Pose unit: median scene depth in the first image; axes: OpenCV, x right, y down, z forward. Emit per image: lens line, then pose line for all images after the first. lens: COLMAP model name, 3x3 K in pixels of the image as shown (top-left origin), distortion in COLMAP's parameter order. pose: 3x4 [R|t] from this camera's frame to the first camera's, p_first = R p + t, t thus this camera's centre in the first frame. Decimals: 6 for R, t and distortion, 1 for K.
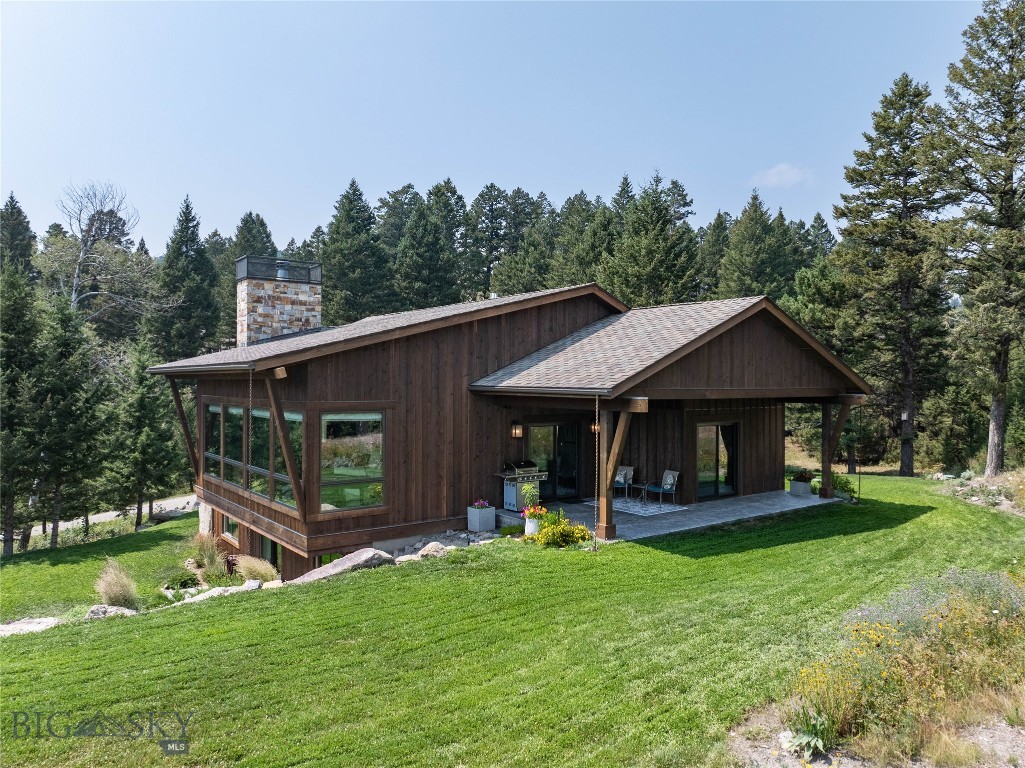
lens RADIAL K [[714.9, 0, 512.5], [0, 714.9, 384.0], [0, 0, 1]] dist [-0.029235, -0.001378]
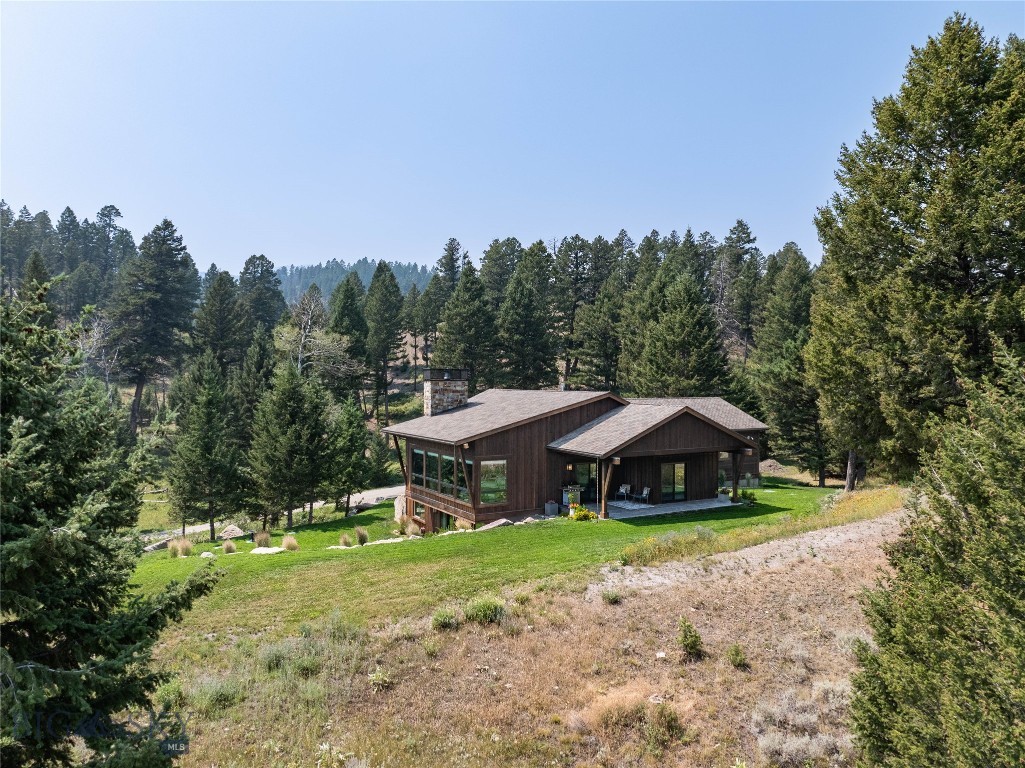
lens RADIAL K [[707.5, 0, 512.5], [0, 707.5, 384.0], [0, 0, 1]] dist [-0.001677, -0.000694]
pose [[0.991254, -0.002387, -0.131944, 0.106153], [0.002400, 0.999997, -0.000057, -0.162975], [0.131944, -0.000261, 0.991257, -0.978914]]
